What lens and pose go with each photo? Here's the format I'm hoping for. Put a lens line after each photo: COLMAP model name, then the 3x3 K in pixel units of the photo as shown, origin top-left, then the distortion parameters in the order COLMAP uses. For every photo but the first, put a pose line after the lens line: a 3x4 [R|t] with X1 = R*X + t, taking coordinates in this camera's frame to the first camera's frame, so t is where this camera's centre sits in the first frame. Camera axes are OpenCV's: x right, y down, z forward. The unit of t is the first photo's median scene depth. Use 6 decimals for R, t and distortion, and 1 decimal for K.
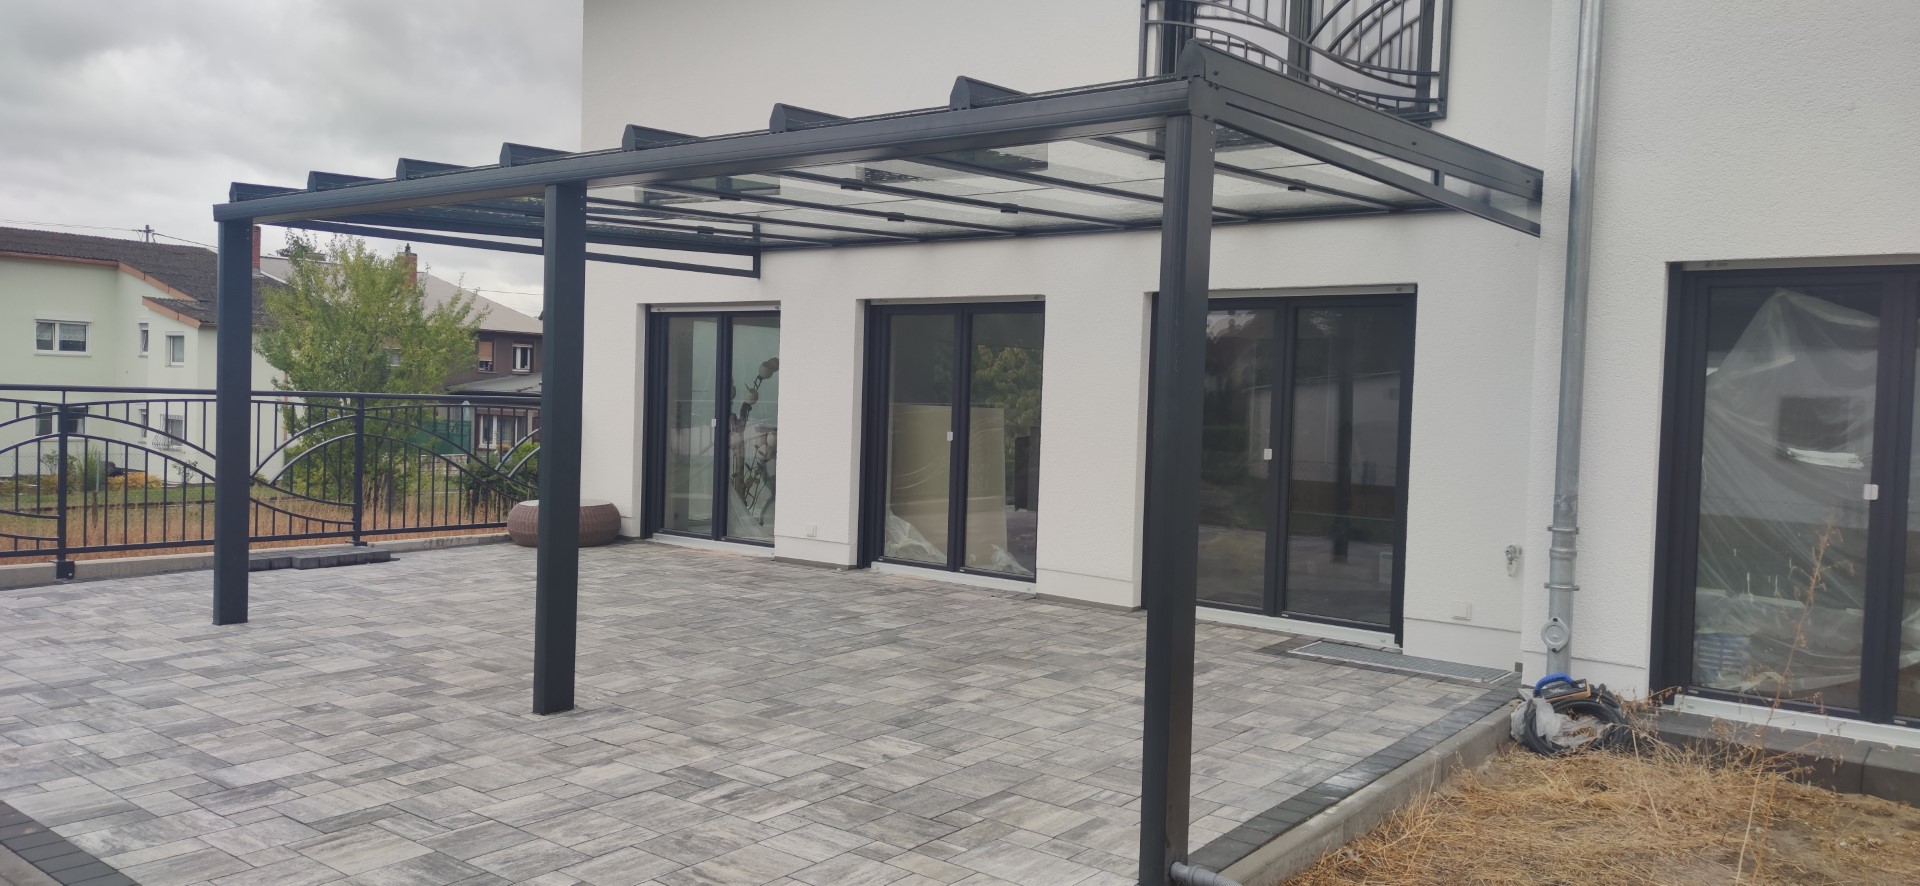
lens RADIAL K [[1350.0, 0, 960.0], [0, 1350.0, 443.0], [0, 0, 1]] dist [0.093485, -0.141683]
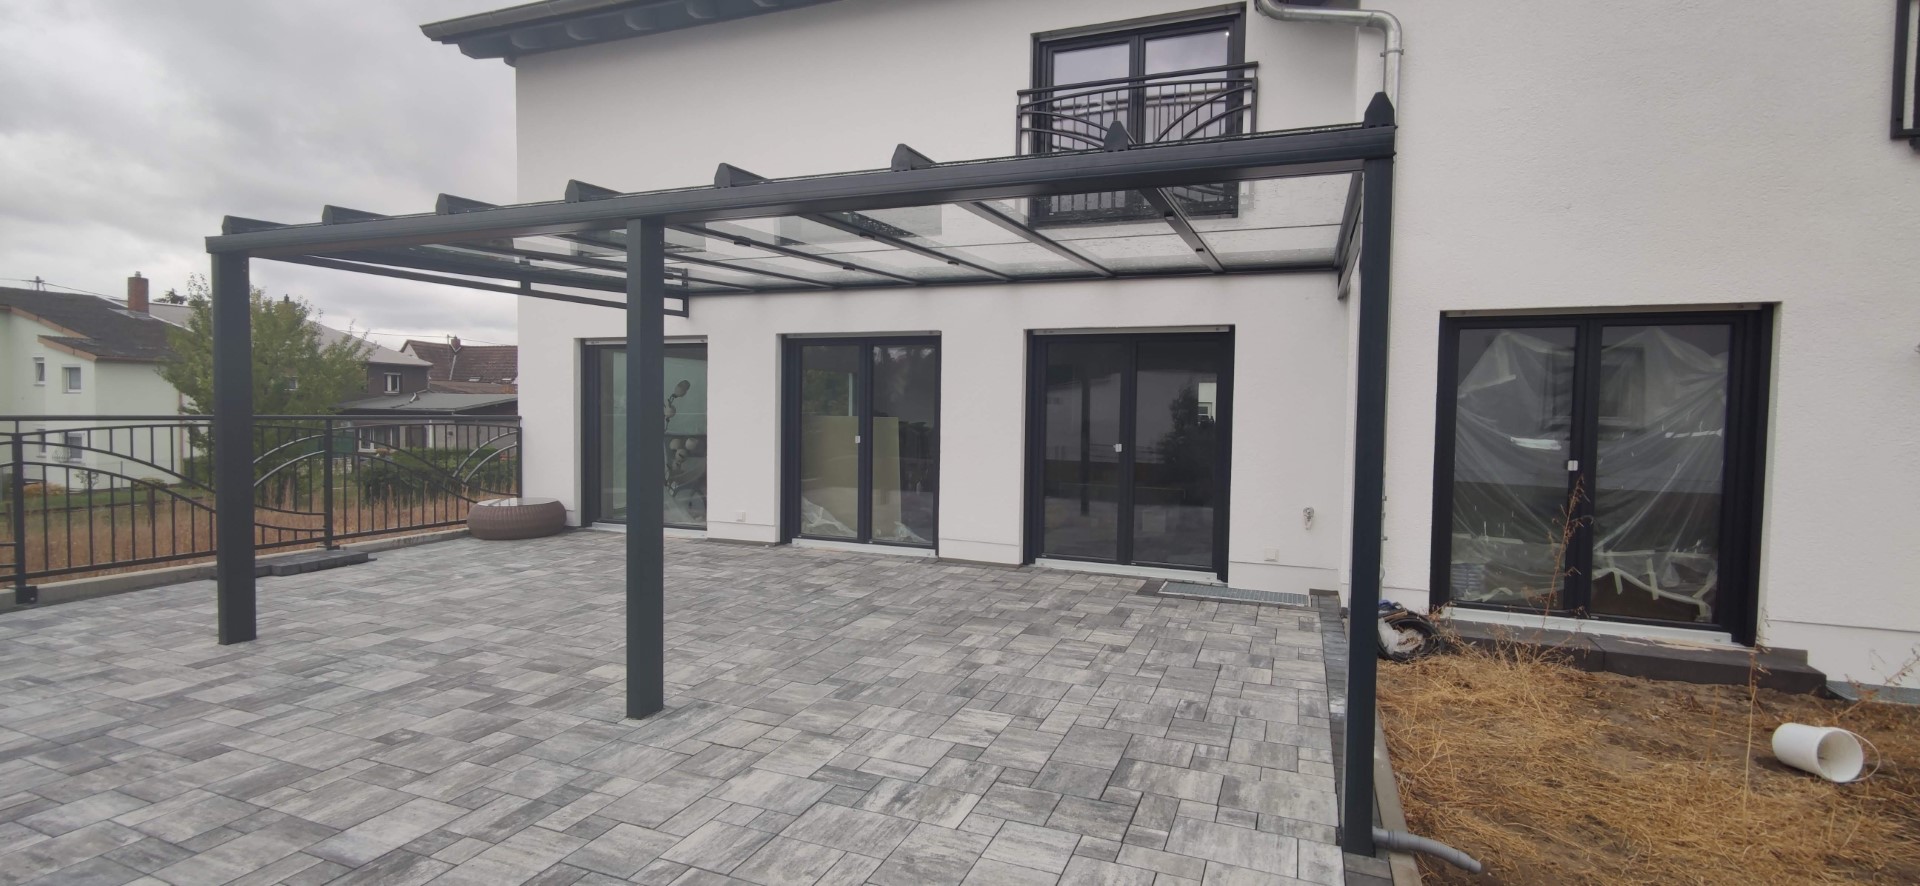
lens RADIAL K [[869.9, 0, 962.7], [0, 869.9, 447.5], [0, 0, 1]] dist [0.023359, -0.020337]
pose [[0.959446, -0.029892, 0.280303, -0.224793], [0.025430, 0.999486, 0.019542, -0.017771], [-0.280743, -0.011622, 0.959713, 0.251802]]
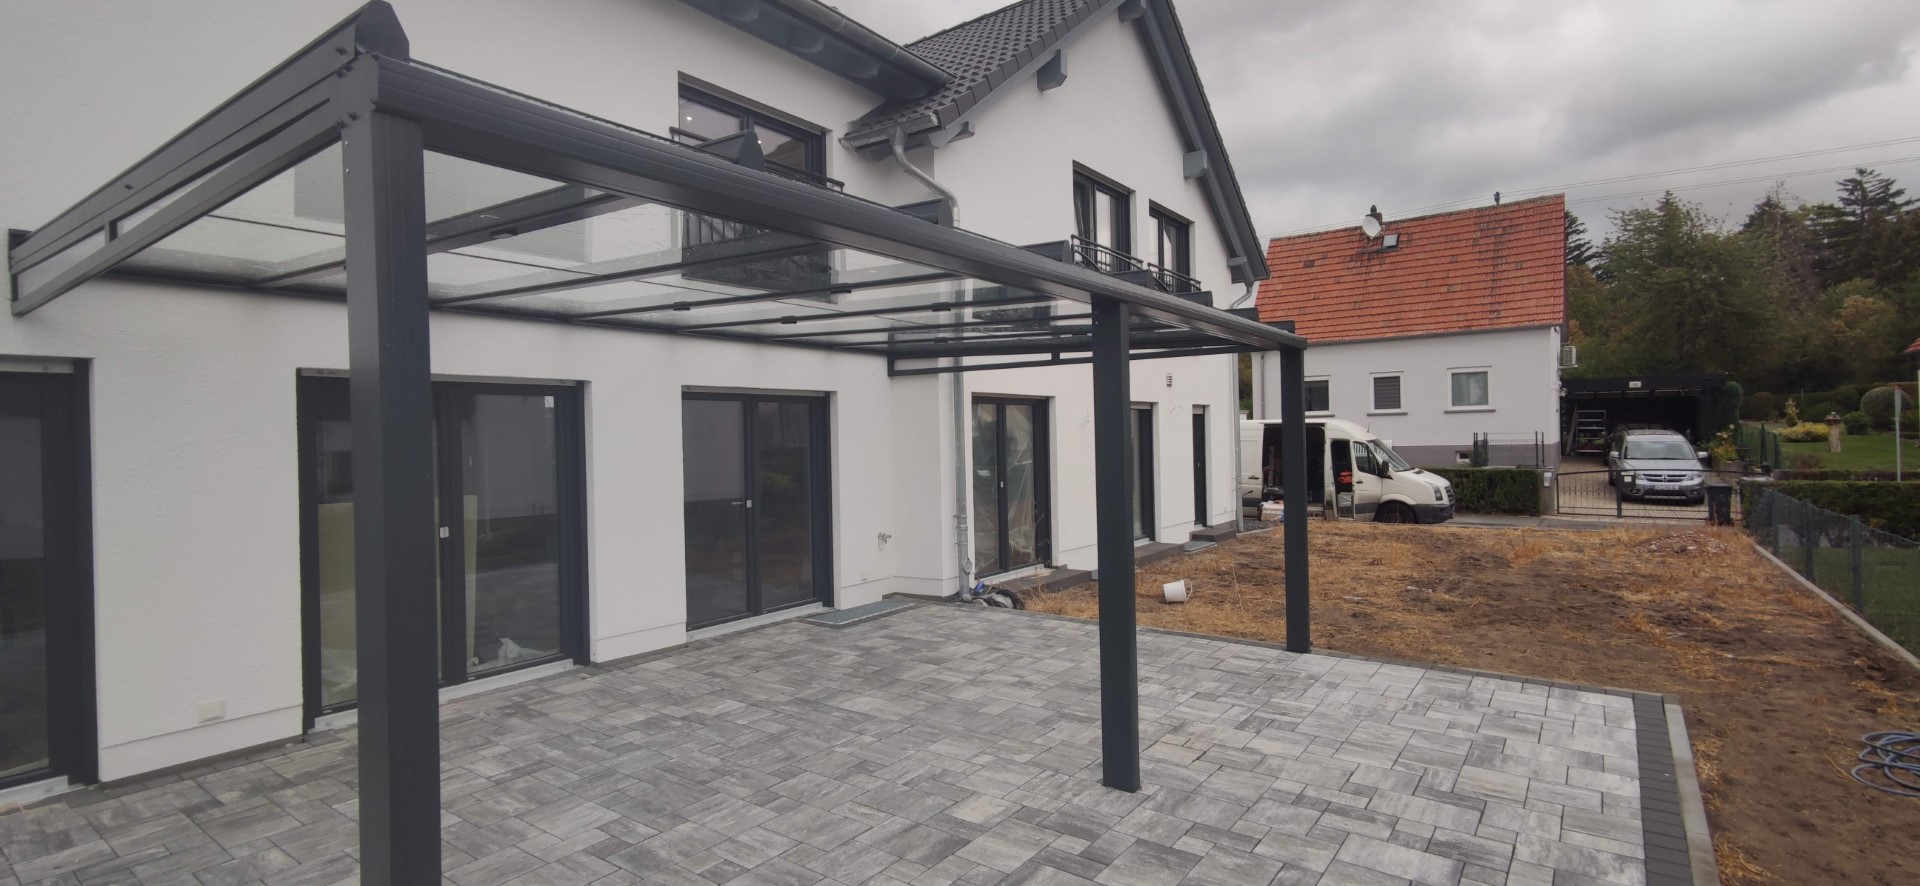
lens RADIAL K [[869.9, 0, 962.7], [0, 869.9, 447.5], [0, 0, 1]] dist [0.023359, -0.020337]
pose [[-0.039219, -0.041170, 0.998382, -0.892776], [0.059092, 0.997307, 0.043447, -0.099924], [-0.997482, 0.060700, -0.036681, 1.041488]]
